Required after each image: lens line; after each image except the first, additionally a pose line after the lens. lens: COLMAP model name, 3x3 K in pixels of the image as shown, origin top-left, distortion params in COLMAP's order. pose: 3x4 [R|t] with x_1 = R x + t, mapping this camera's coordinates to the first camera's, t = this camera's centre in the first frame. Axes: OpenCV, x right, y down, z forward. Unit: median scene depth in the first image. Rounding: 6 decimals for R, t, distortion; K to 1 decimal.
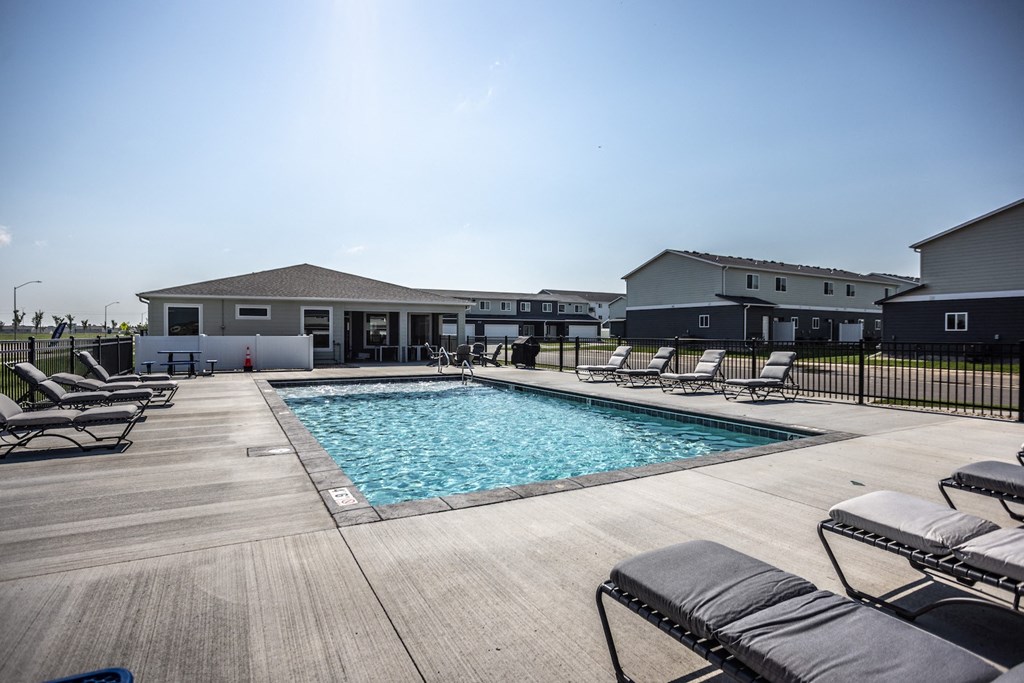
lens RADIAL K [[503.3, 0, 508.0], [0, 503.3, 343.1], [0, 0, 1]] dist [-0.071899, 0.027841]
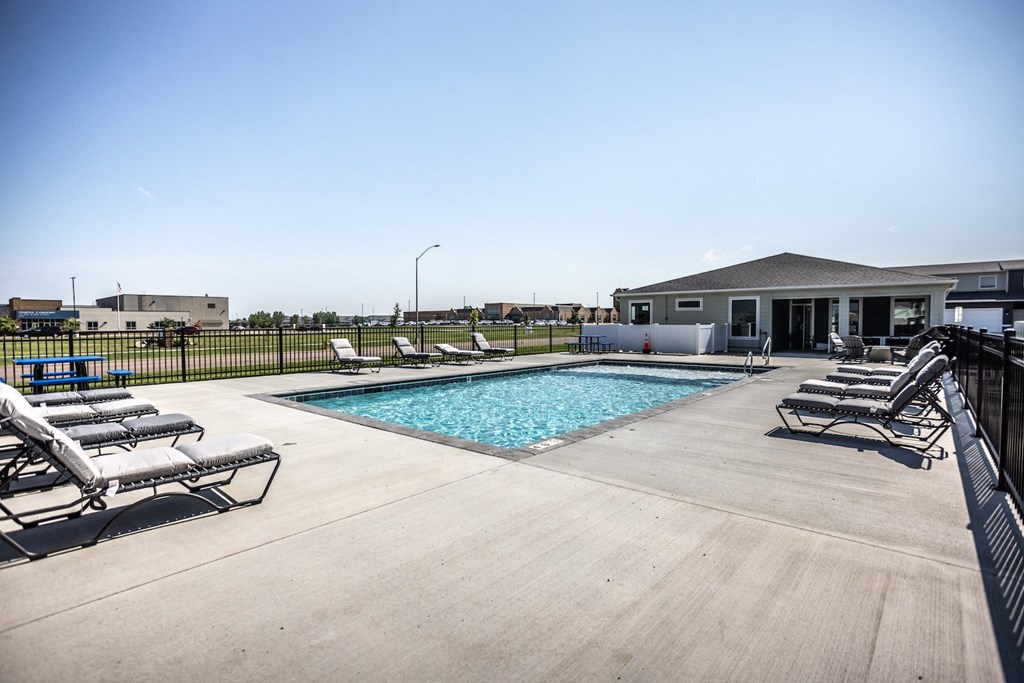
lens RADIAL K [[503.3, 0, 508.0], [0, 503.3, 343.1], [0, 0, 1]] dist [-0.071899, 0.027841]
pose [[0.333472, 0.033912, -0.942150, 0.446082], [-0.013327, 0.999423, 0.031257, -0.002846], [0.942666, 0.002133, 0.333732, 0.211500]]
